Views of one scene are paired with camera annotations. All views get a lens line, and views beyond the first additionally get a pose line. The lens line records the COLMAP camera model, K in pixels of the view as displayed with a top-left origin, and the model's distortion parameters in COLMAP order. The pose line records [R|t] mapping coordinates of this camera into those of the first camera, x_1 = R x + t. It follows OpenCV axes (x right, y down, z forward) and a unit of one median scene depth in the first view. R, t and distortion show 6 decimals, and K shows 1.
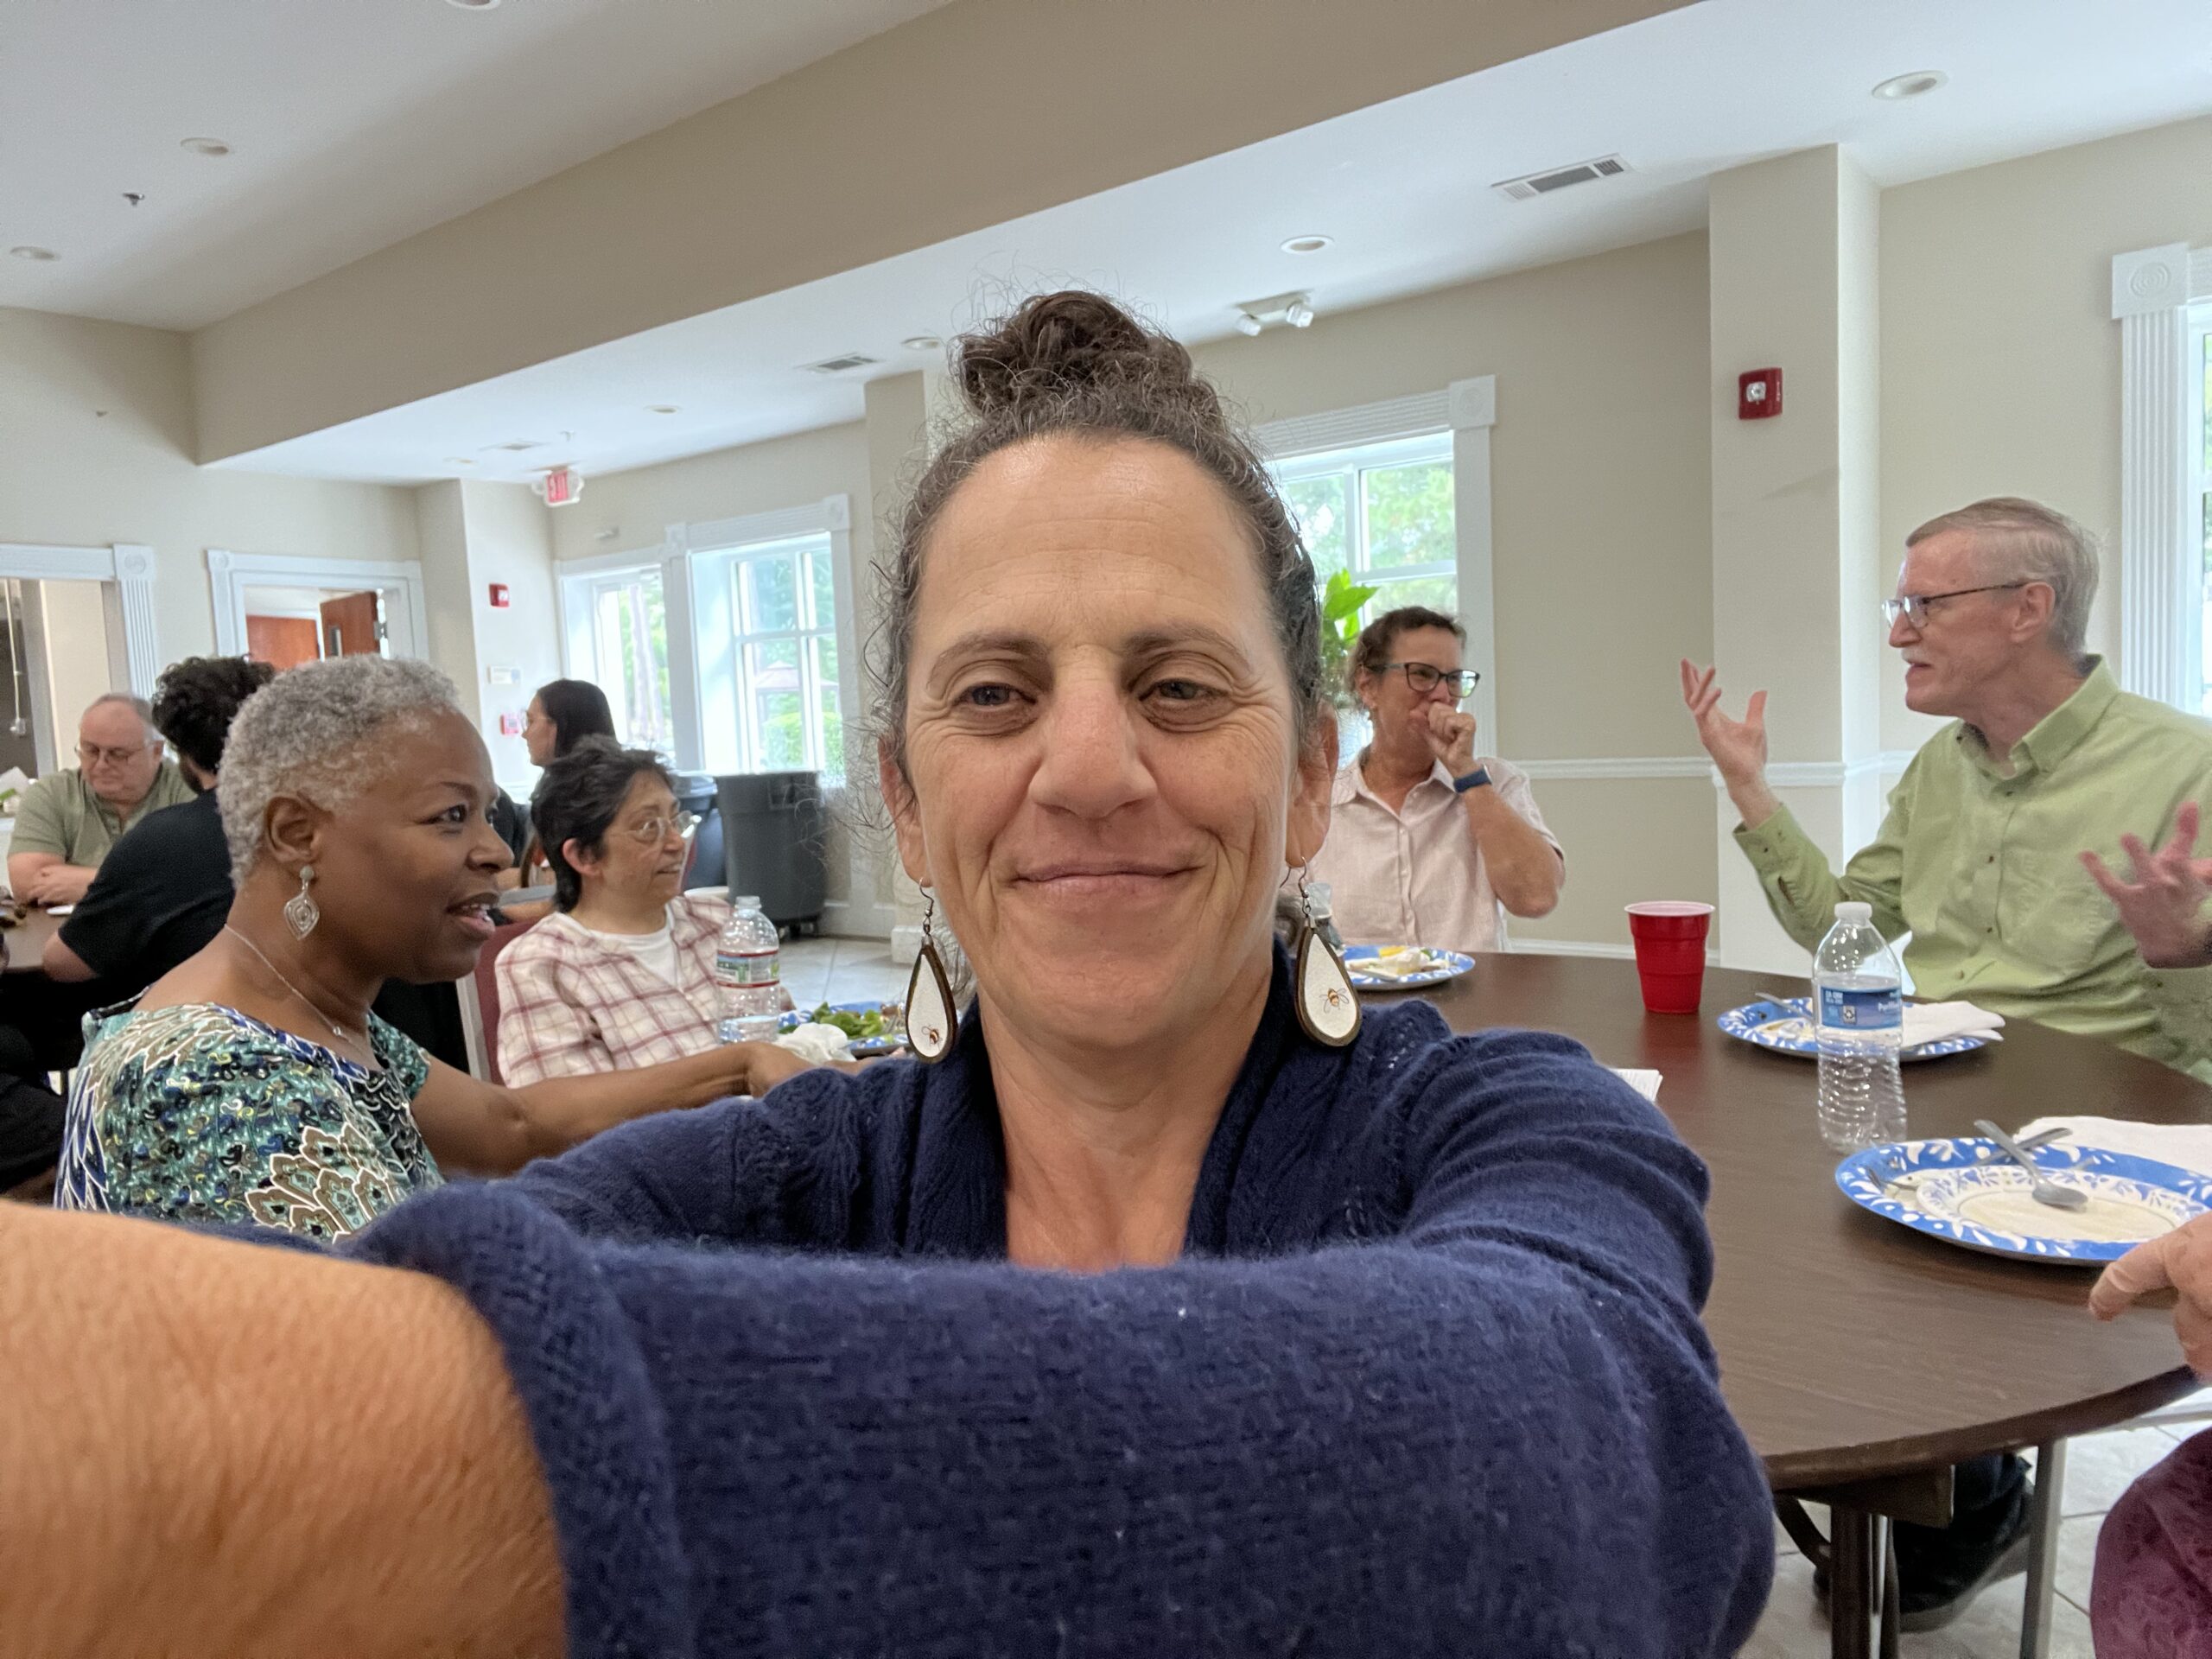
lens RADIAL K [[1469.3, 0, 1099.0], [0, 1469.3, 830.0], [0, 0, 1]] dist [0.034748, -0.023954]
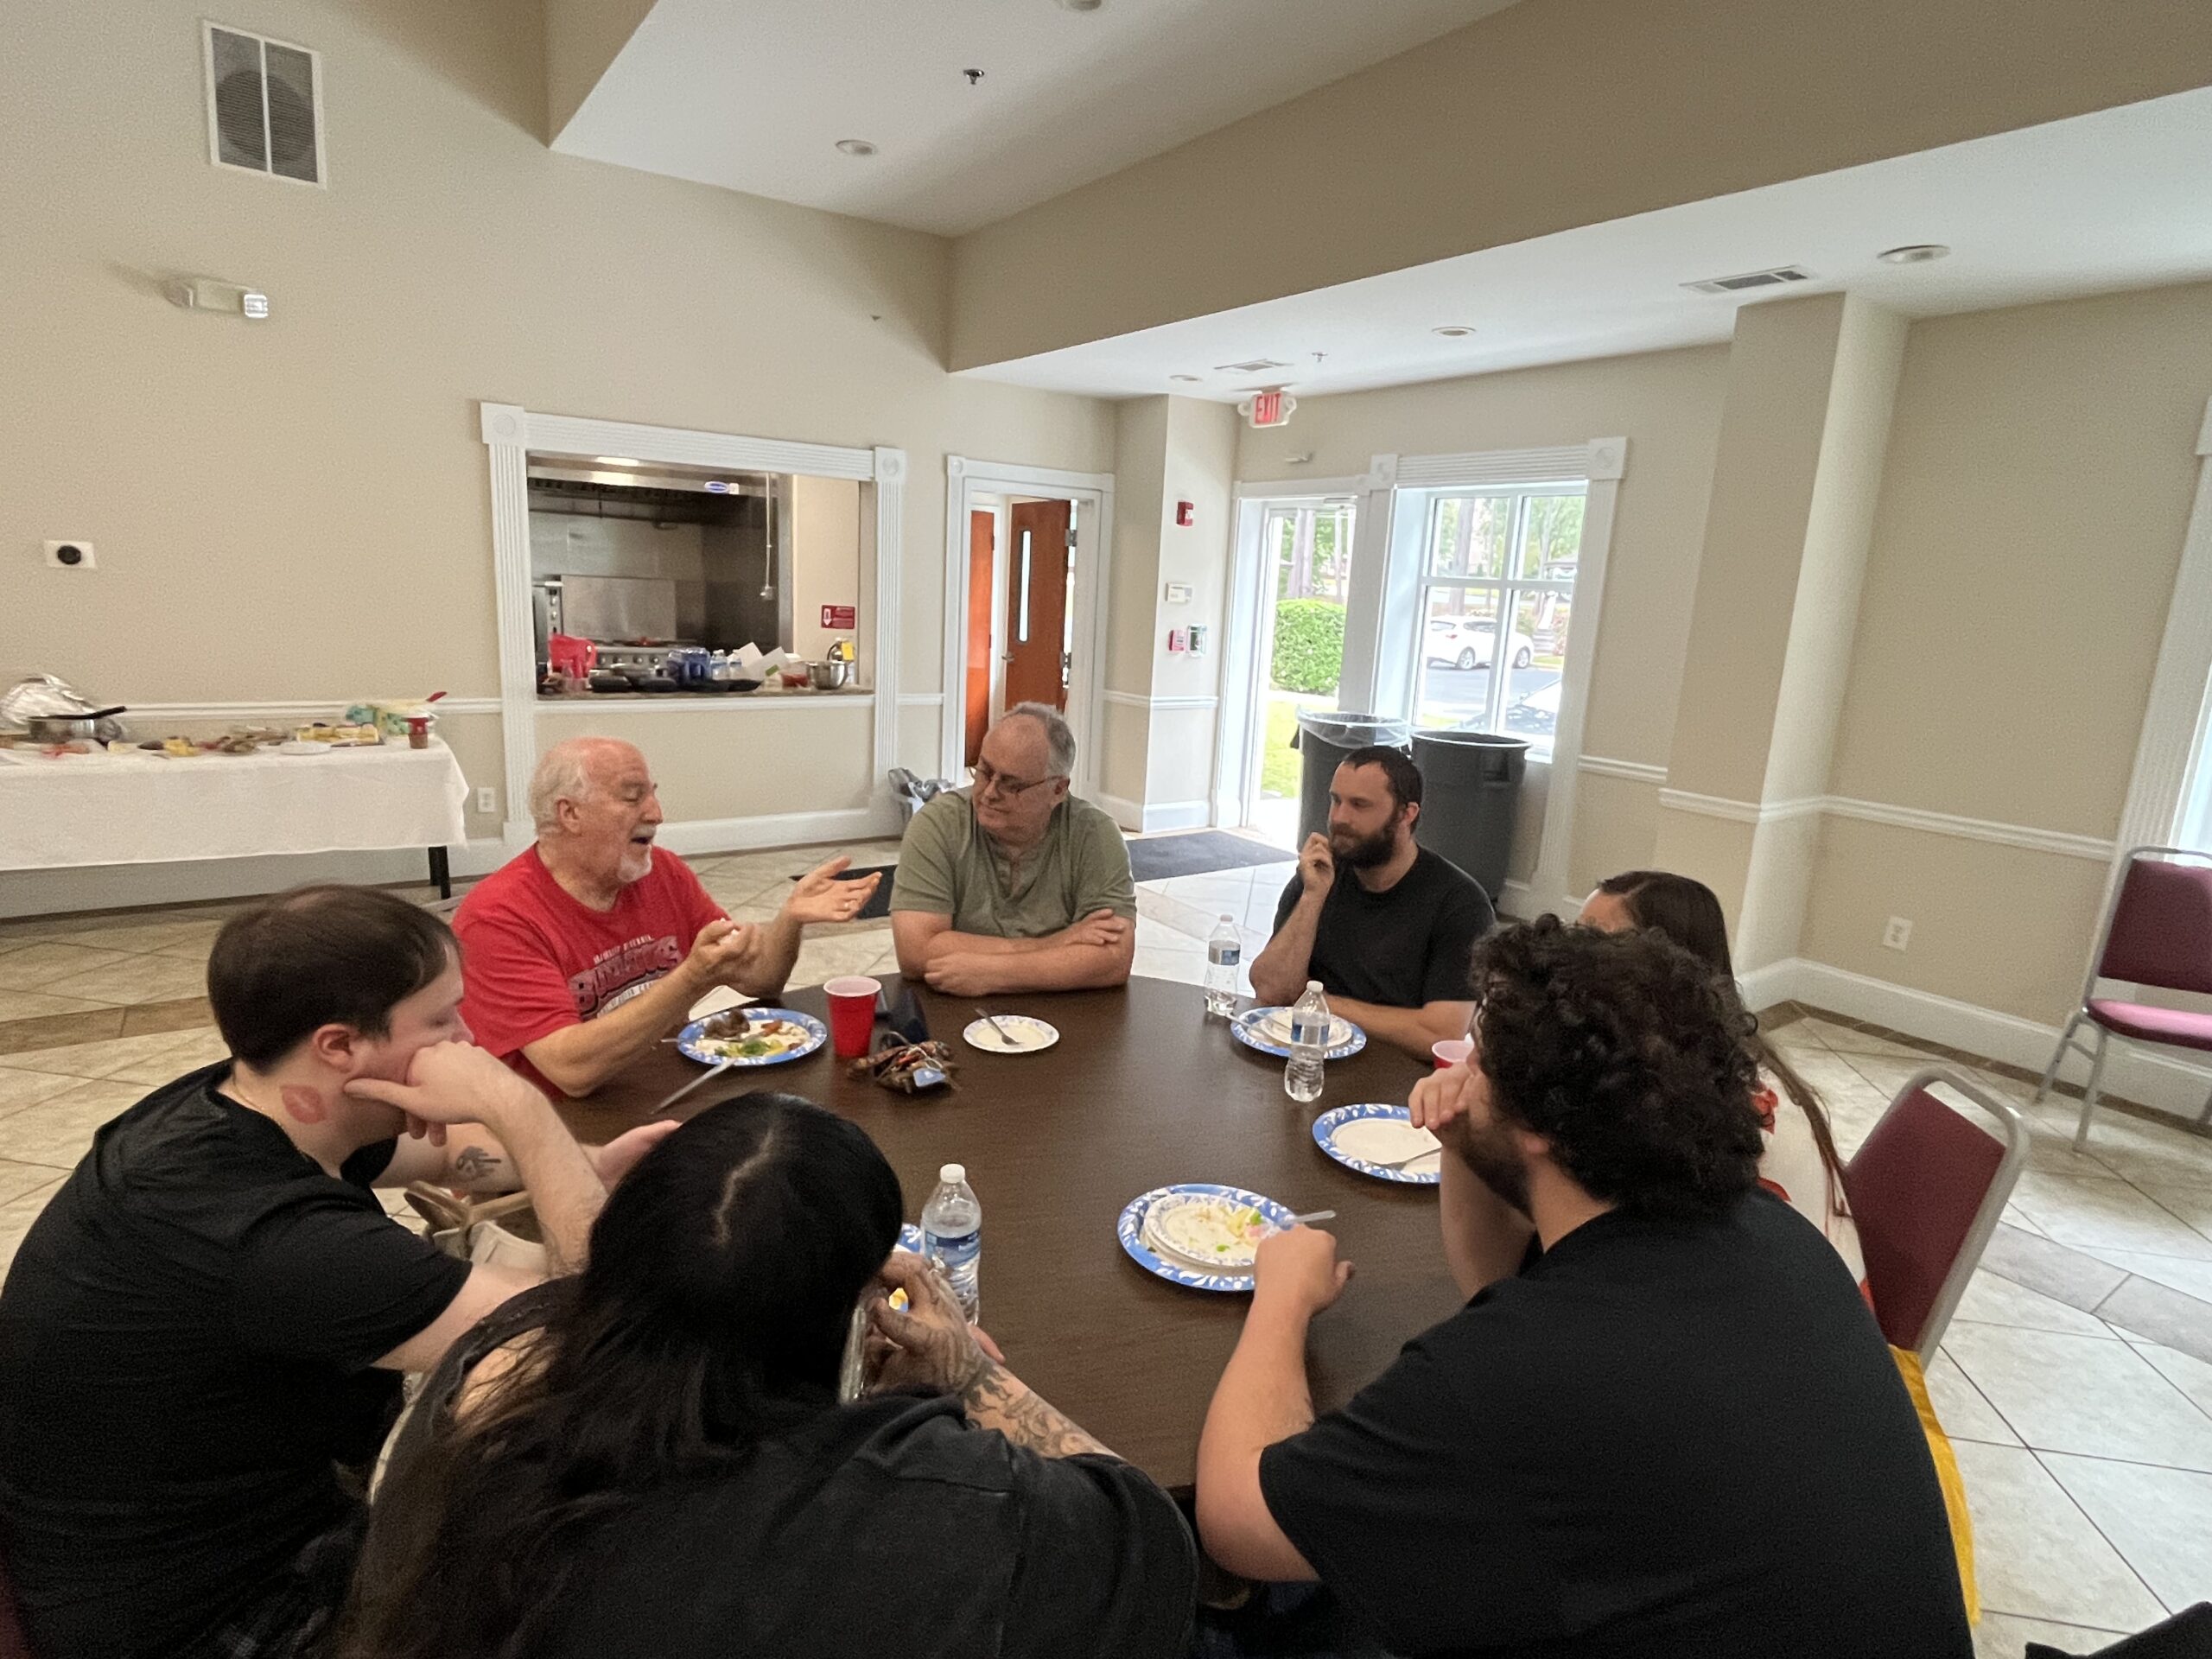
lens RADIAL K [[1159.1, 0, 1109.5], [0, 1159.1, 821.8], [0, 0, 1]] dist [-0.000300, -0.005488]
pose [[0.949940, 0.151589, -0.273193, -0.276303], [-0.116408, 0.983174, 0.140774, -0.075609], [0.289936, -0.101925, 0.951603, 0.271599]]
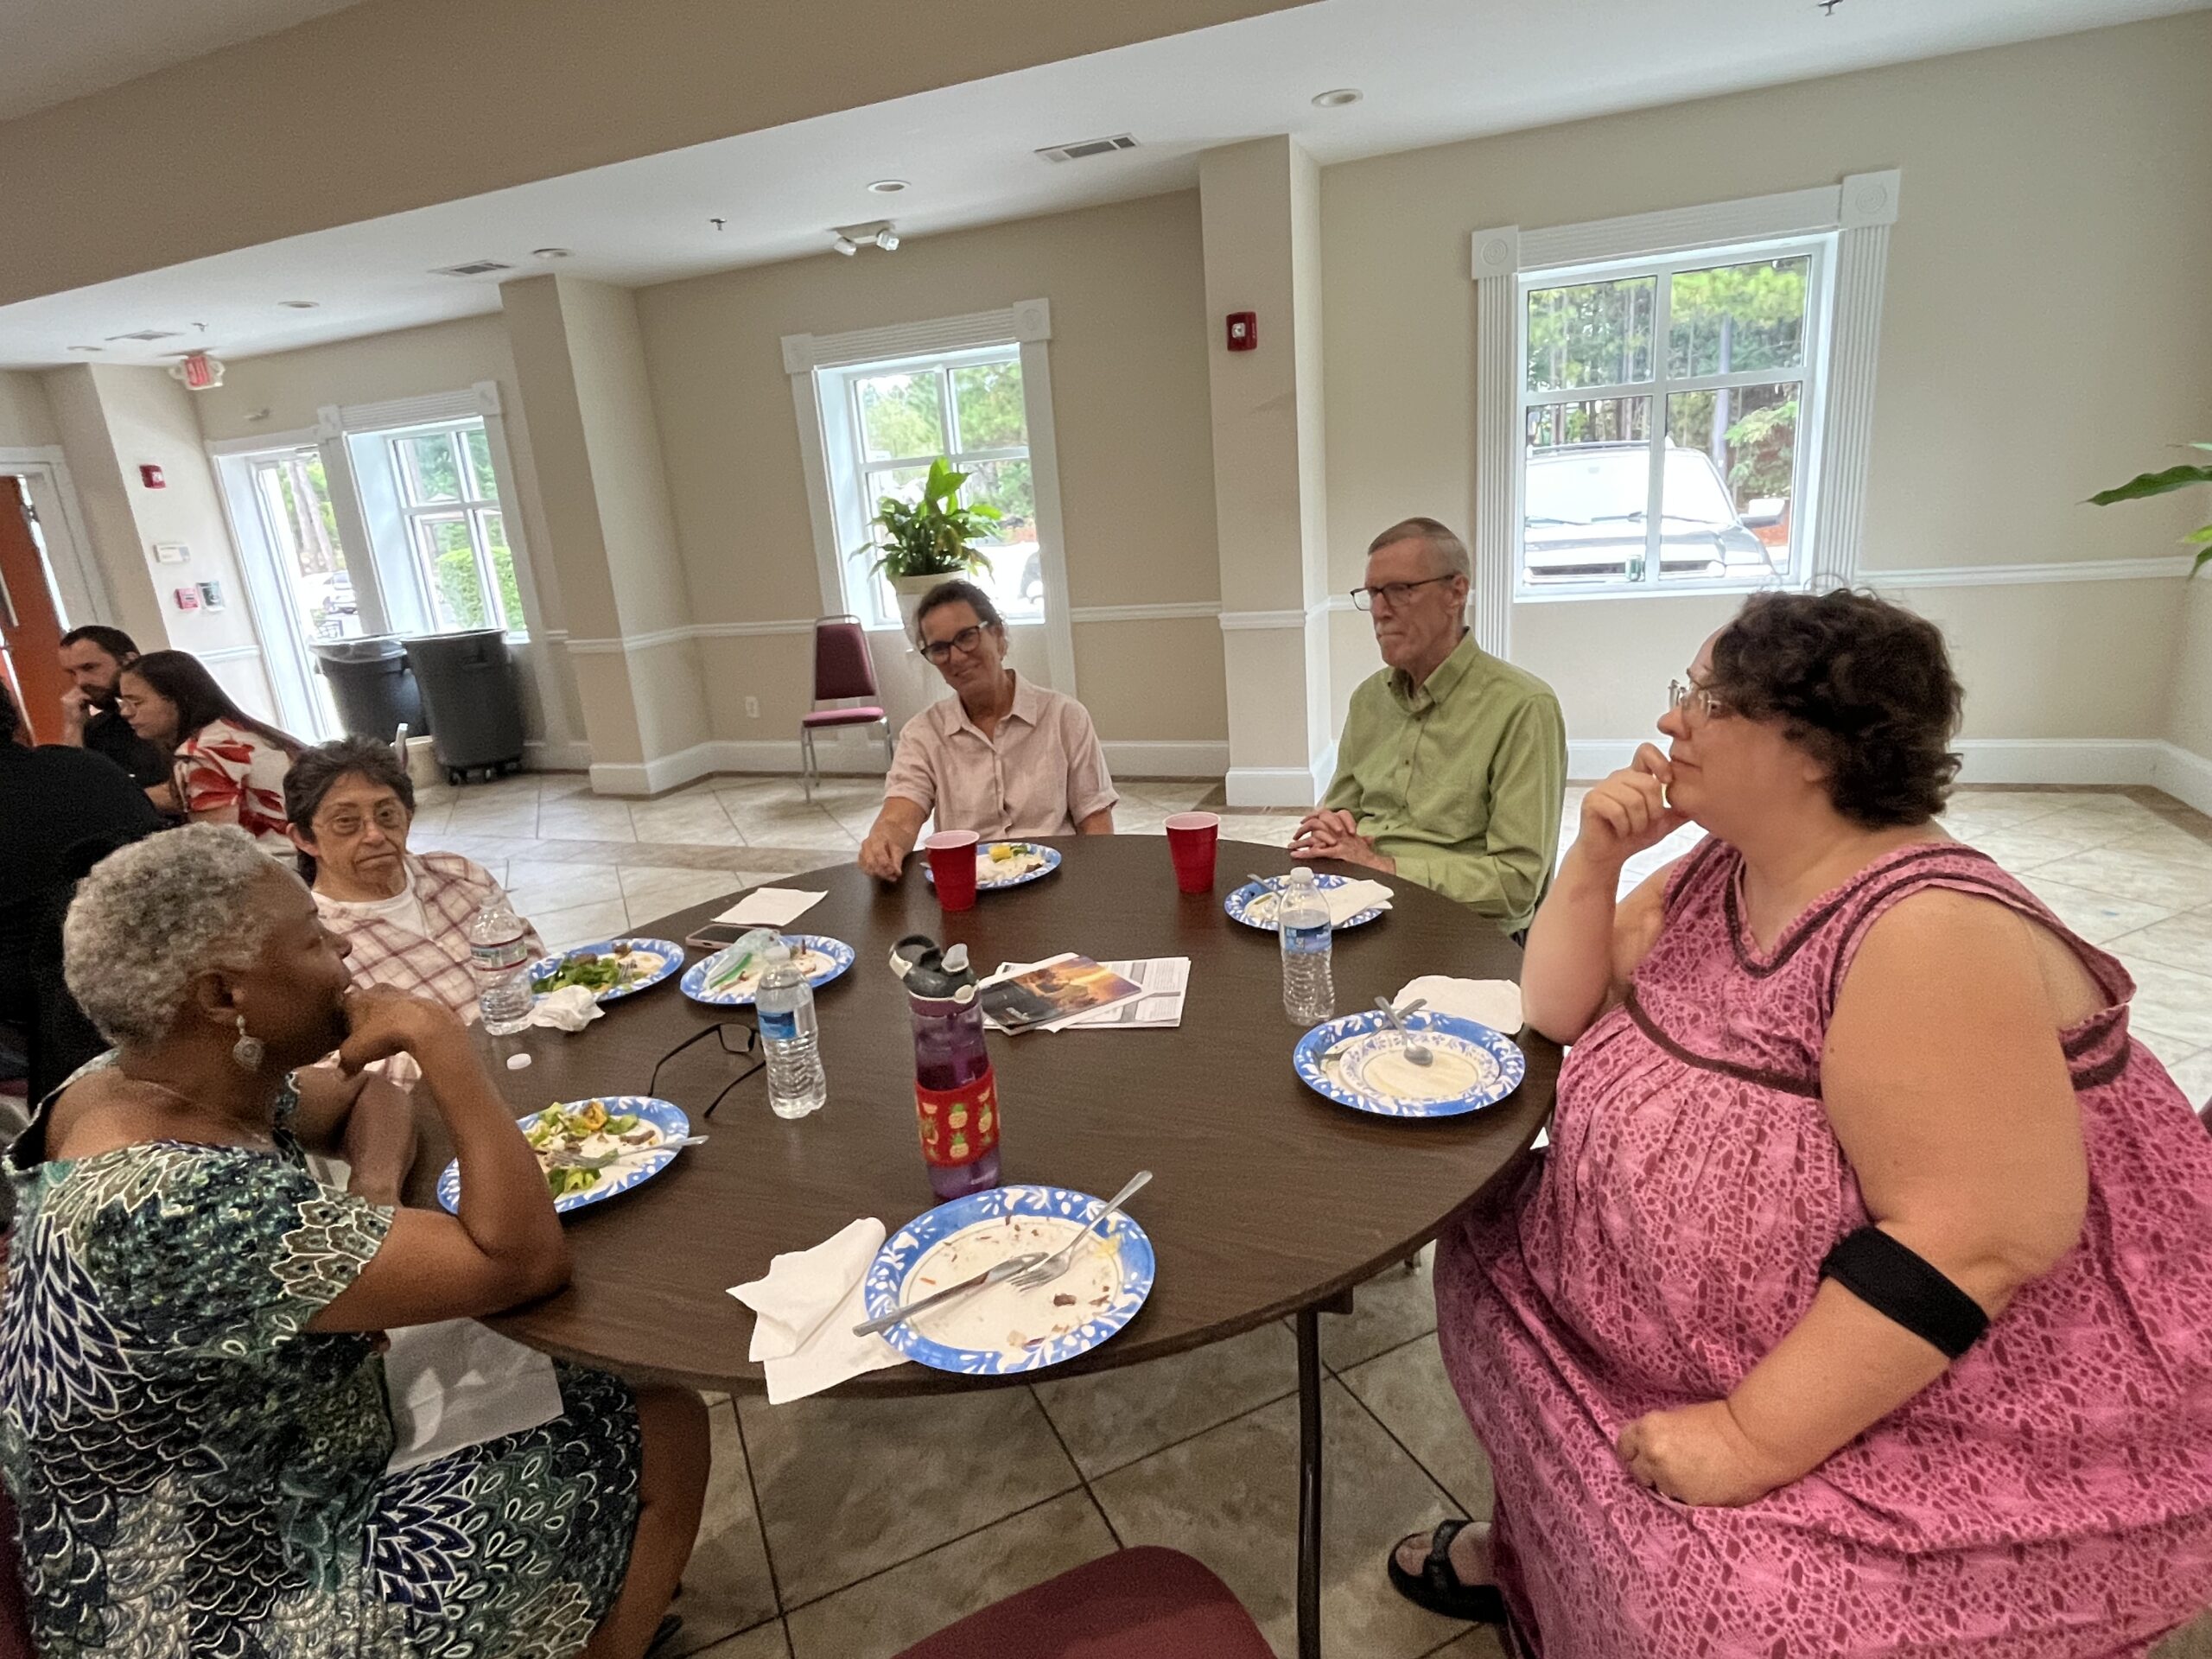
lens RADIAL K [[1159.1, 0, 1082.0], [0, 1159.1, 813.7], [0, 0, 1]] dist [-0.000300, -0.005488]
pose [[0.961331, -0.101584, 0.255975, -0.000814], [0.056161, 0.982264, 0.178894, -0.042940], [-0.269608, -0.157600, 0.949986, -0.010510]]
